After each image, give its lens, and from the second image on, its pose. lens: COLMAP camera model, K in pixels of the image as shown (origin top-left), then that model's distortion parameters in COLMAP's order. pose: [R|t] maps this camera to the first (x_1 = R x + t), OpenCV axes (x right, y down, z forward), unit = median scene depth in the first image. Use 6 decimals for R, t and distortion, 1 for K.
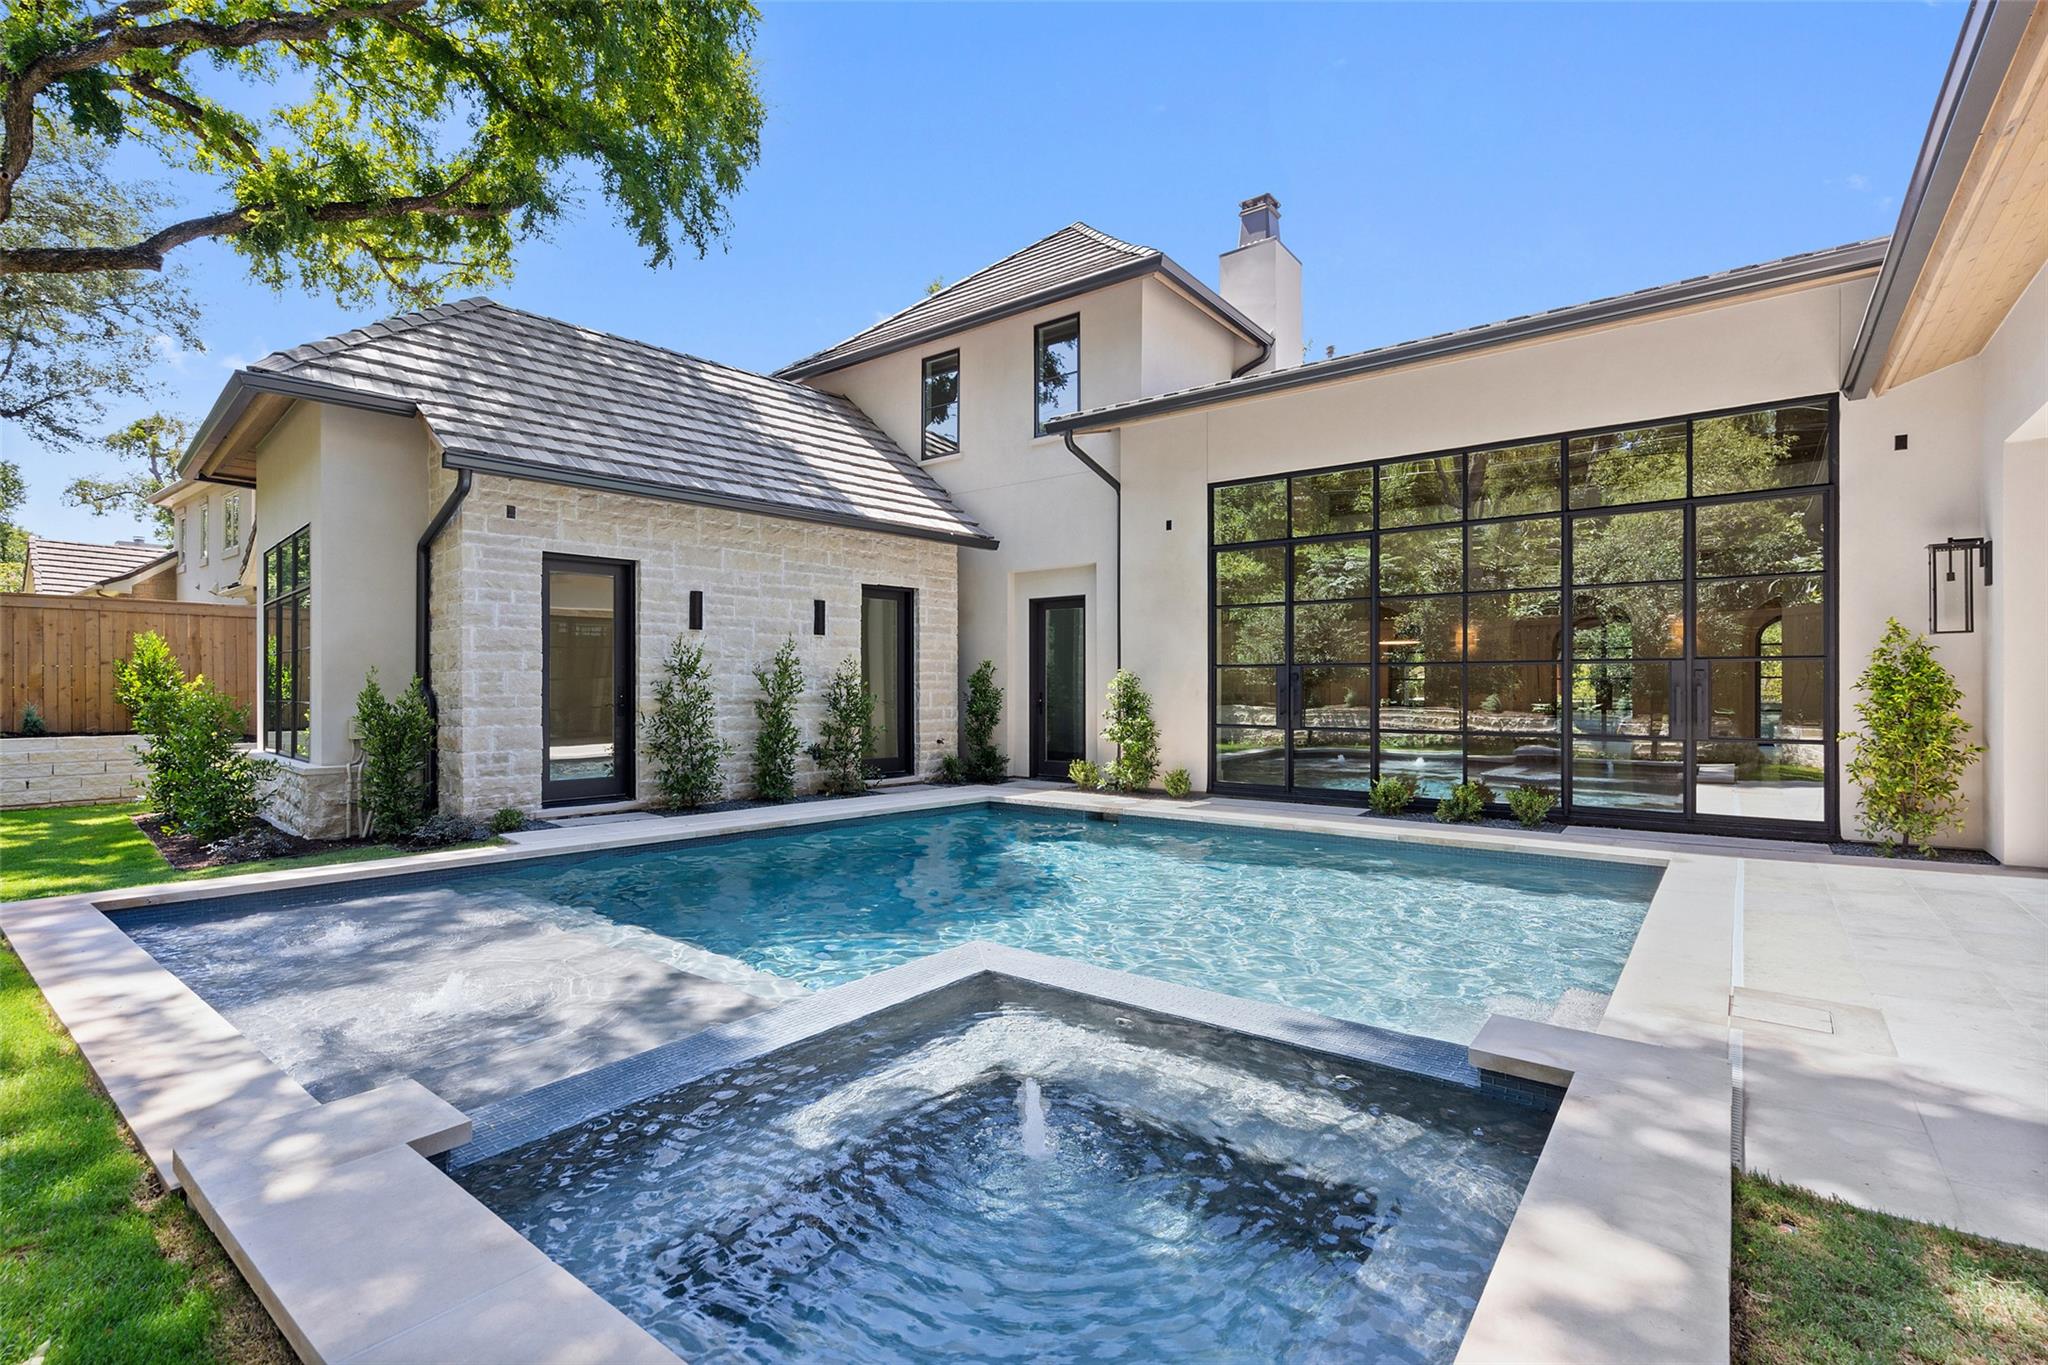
lens RADIAL K [[947.1, 0, 1032.8], [0, 947.1, 681.9], [0, 0, 1]] dist [-0.000828, 0.011262]
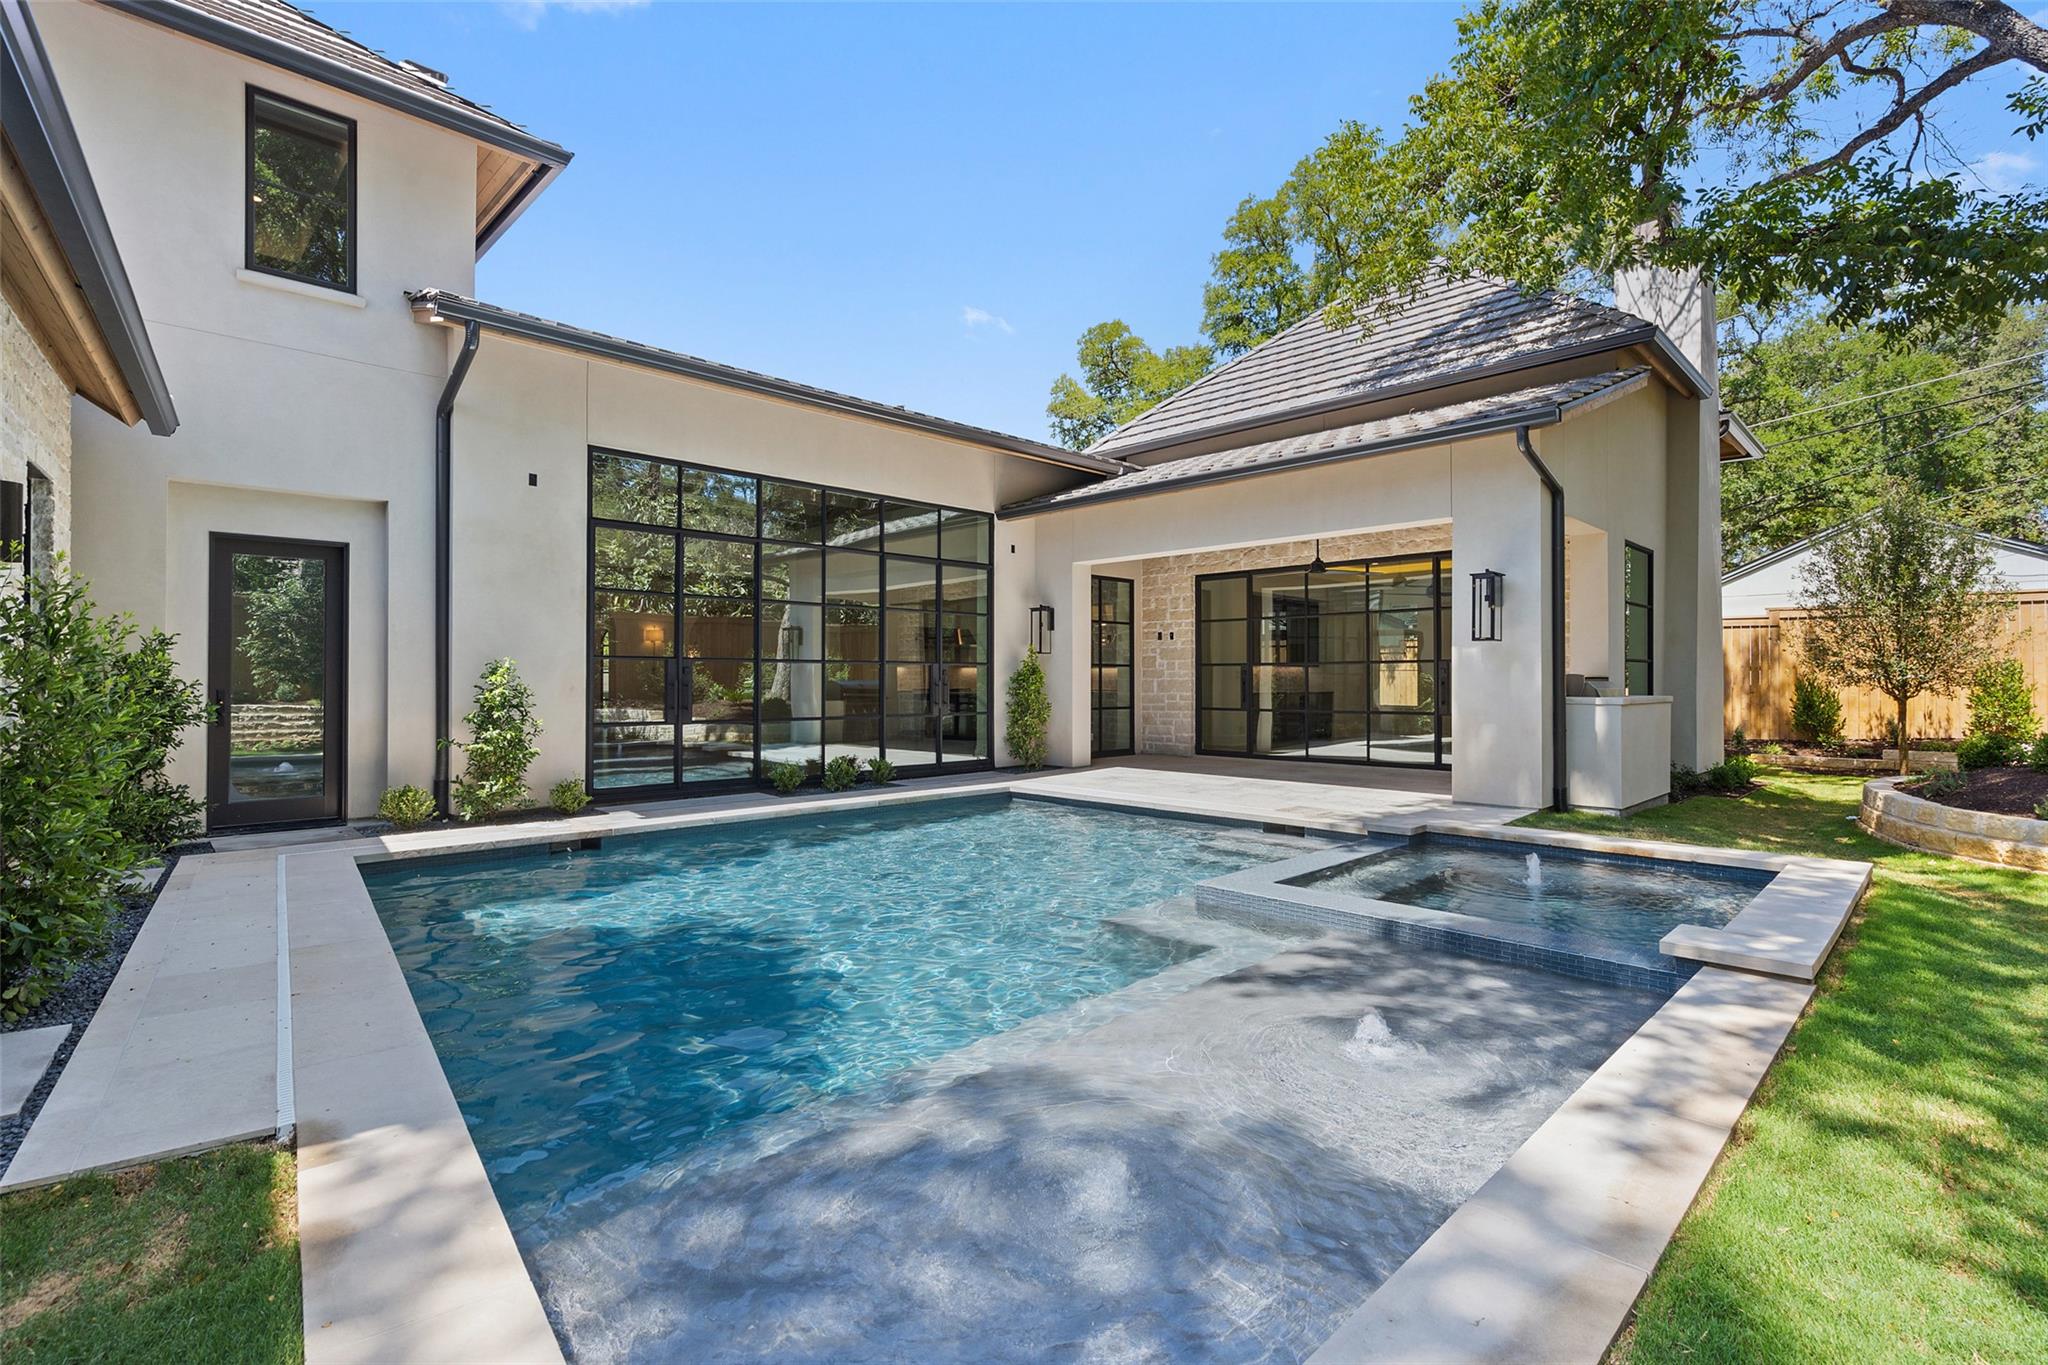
lens RADIAL K [[947.1, 0, 1032.8], [0, 947.1, 681.9], [0, 0, 1]] dist [-0.000828, 0.011262]
pose [[0.105778, -0.004558, 0.994379, -1.356915], [-0.002984, 0.999984, 0.004902, 0.001042], [-0.994385, -0.003486, 0.105762, 1.101725]]
